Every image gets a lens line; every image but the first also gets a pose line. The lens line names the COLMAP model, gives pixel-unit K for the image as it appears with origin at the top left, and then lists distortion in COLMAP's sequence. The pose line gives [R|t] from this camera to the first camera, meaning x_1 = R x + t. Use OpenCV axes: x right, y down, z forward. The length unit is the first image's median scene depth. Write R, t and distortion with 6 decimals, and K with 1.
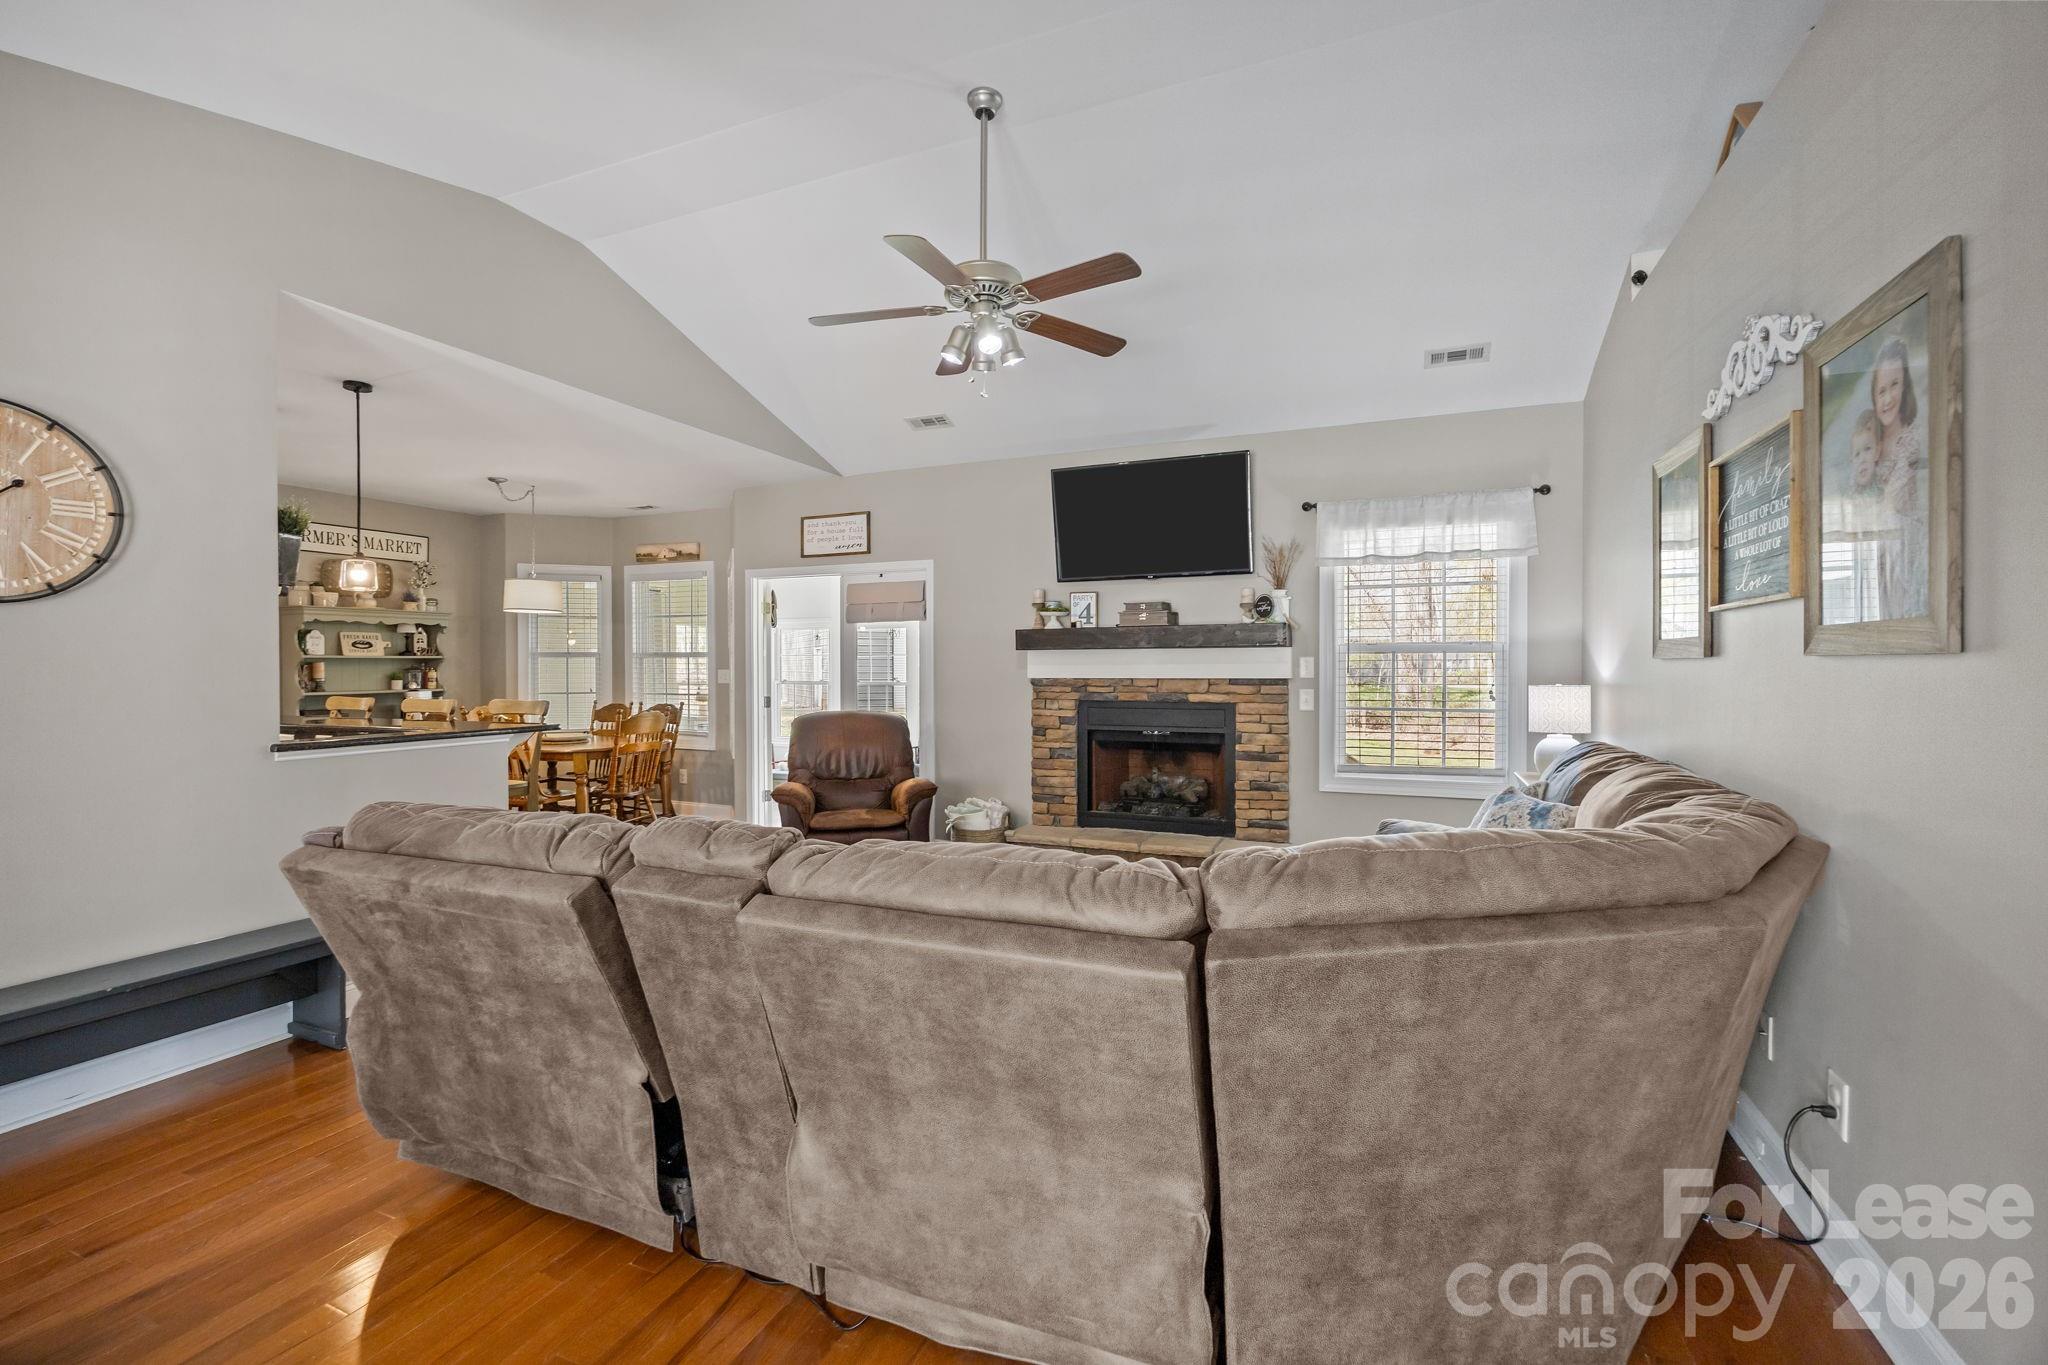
lens RADIAL K [[882.0, 0, 1016.5], [0, 882.0, 682.0], [0, 0, 1]] dist [0.000355, -0.000037]
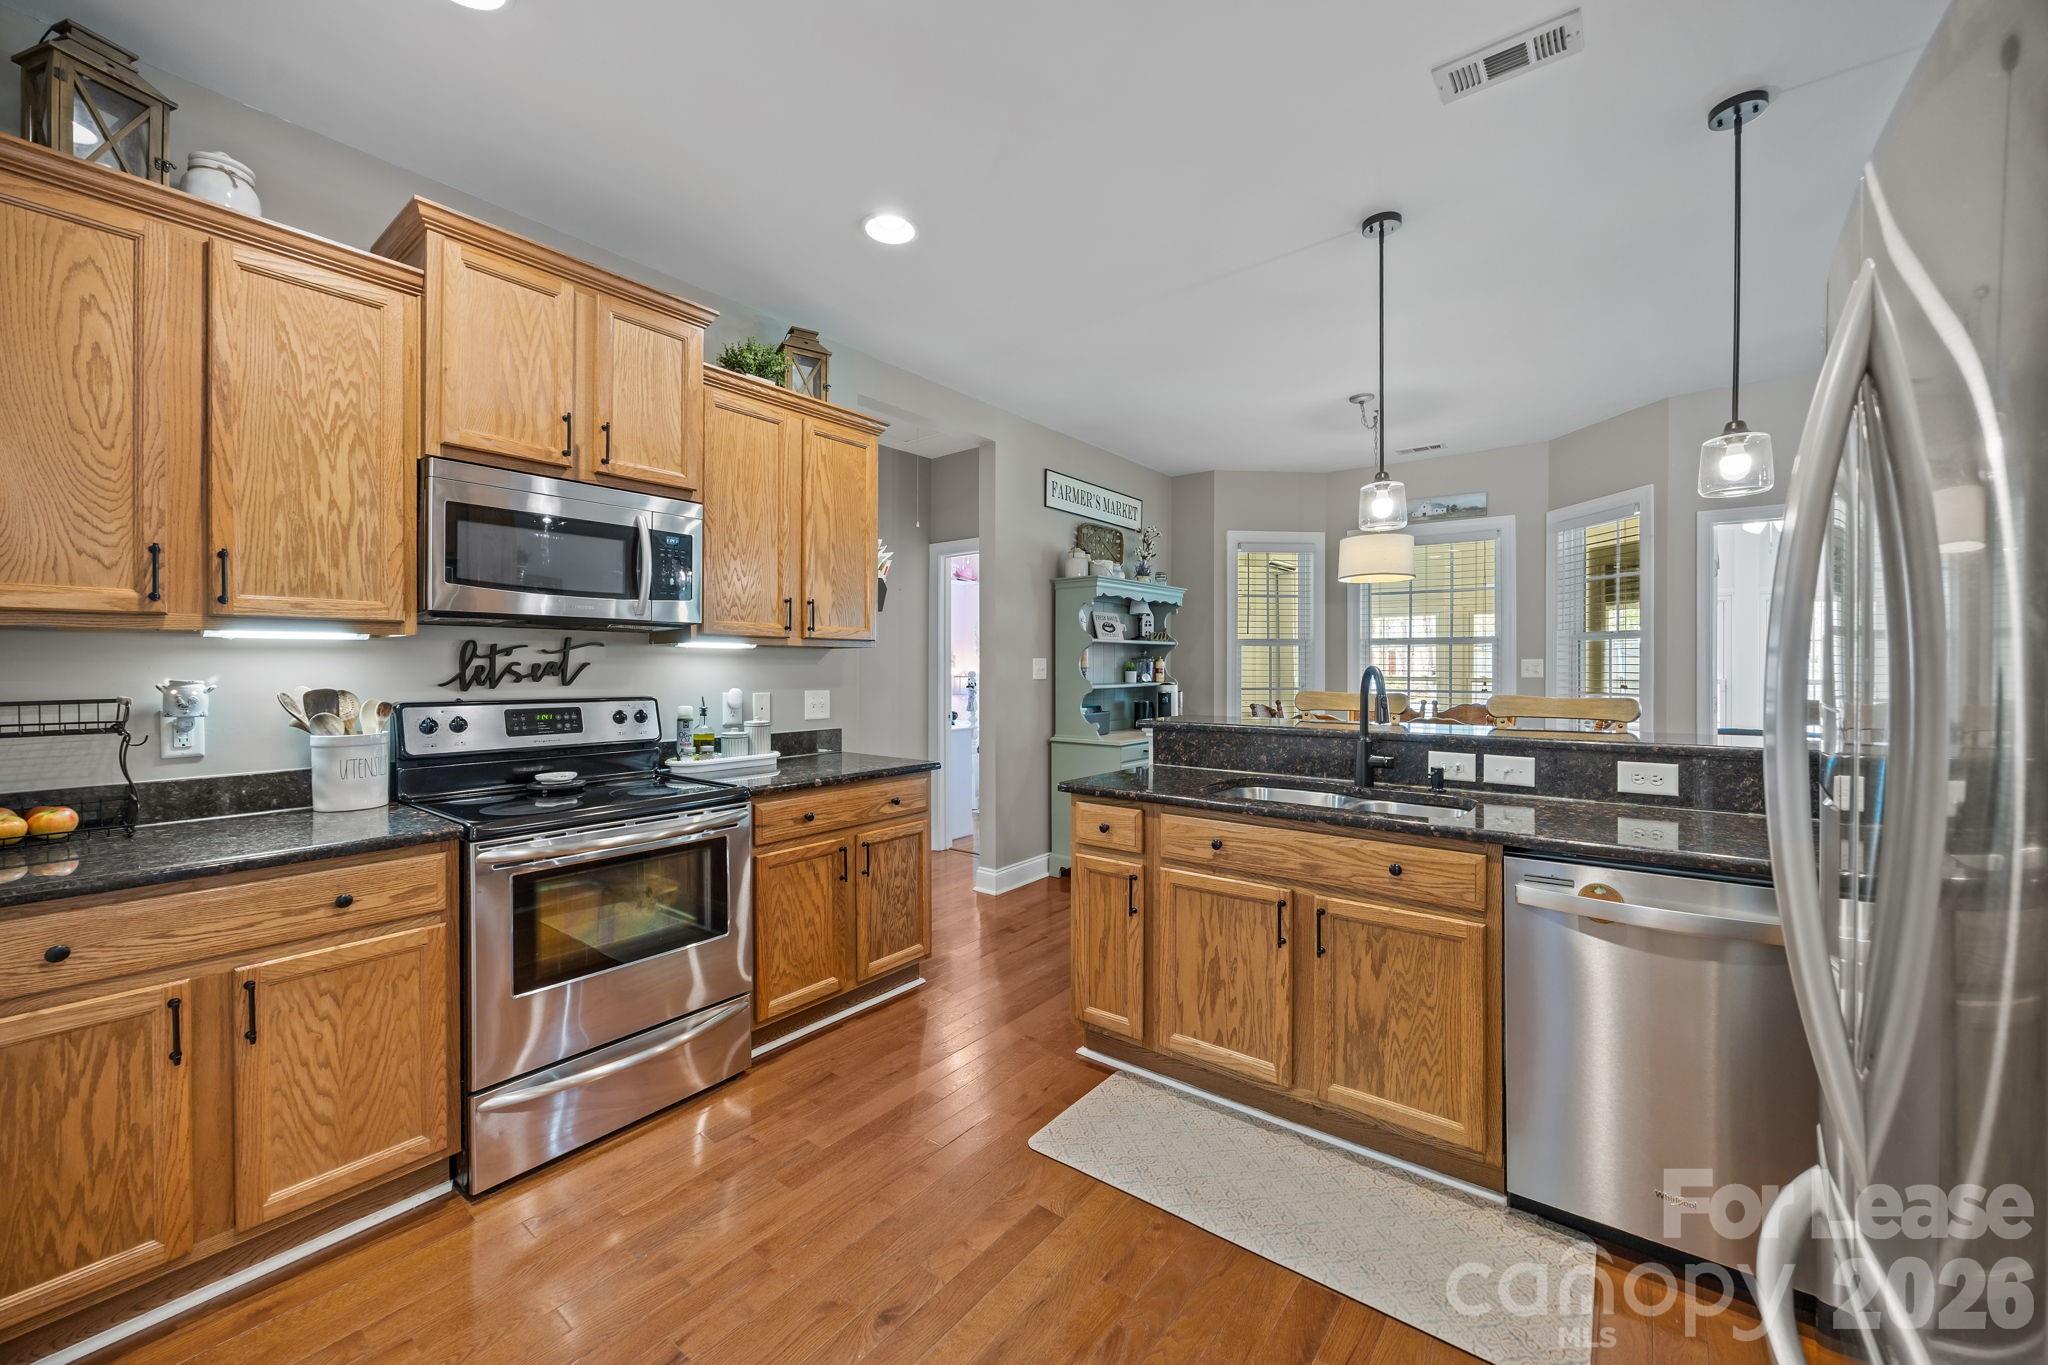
lens RADIAL K [[775.4, 0, 1036.0], [0, 775.4, 668.7], [0, 0, 1]] dist [-0.003860, 0.000281]
pose [[0.975163, 0.002914, -0.221471, -0.824811], [-0.006259, 0.999877, -0.014400, 0.008838], [0.221402, 0.015429, 0.975061, 0.364655]]
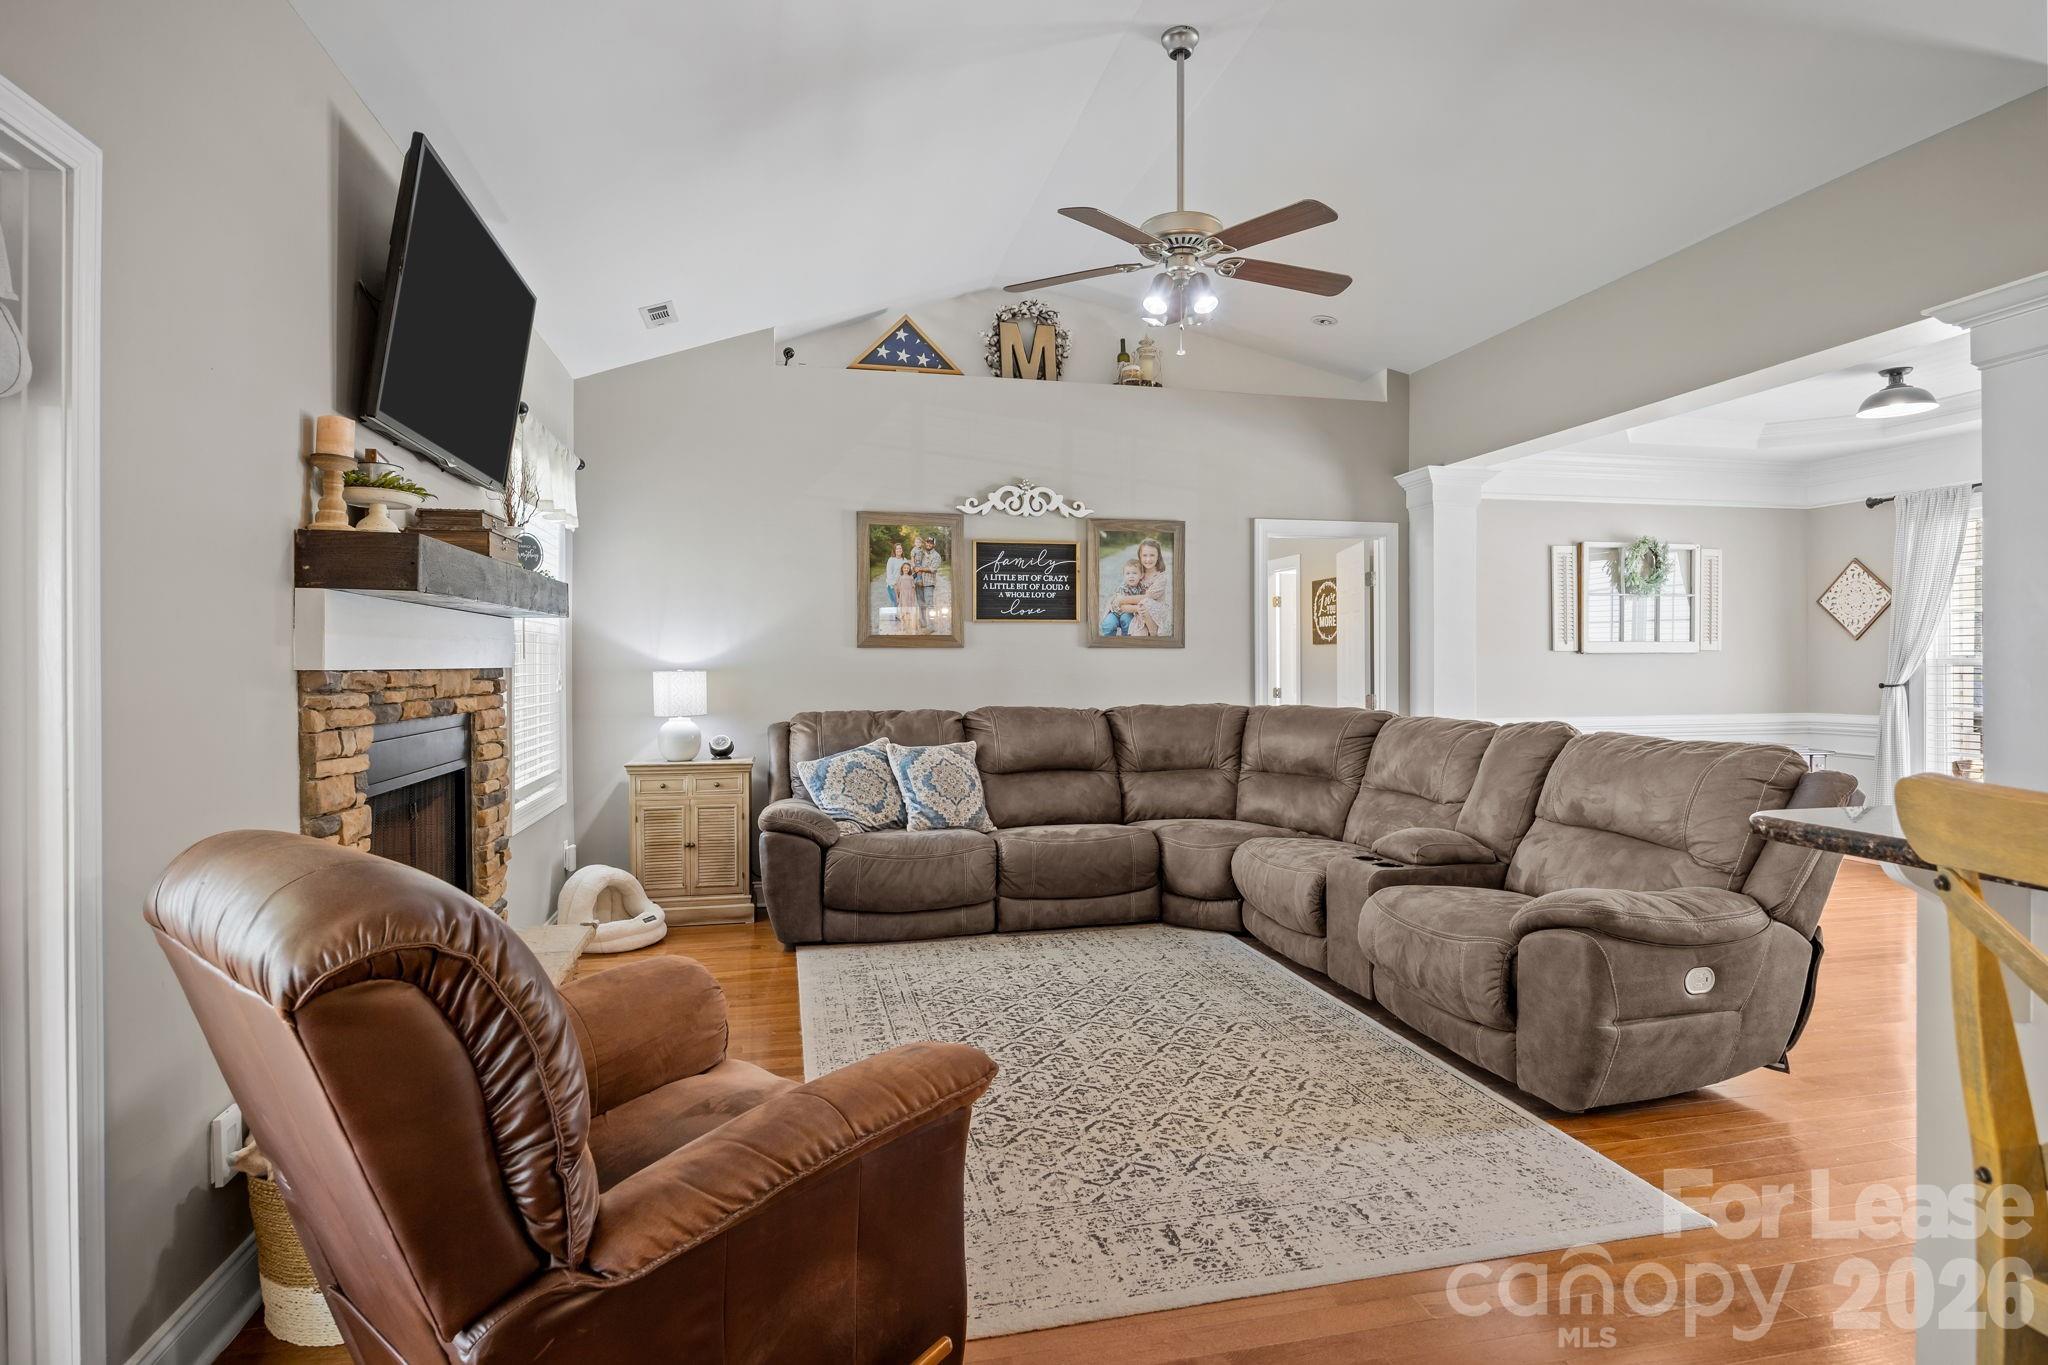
lens RADIAL K [[1078.1, 0, 1037.3], [0, 1078.1, 668.0], [0, 0, 1]] dist [-0.010356, -0.001105]
pose [[-0.597956, 0.000330, 0.801529, -0.500713], [0.018143, 0.999749, 0.013123, -0.006281], [-0.801324, 0.022389, -0.597812, 1.067072]]
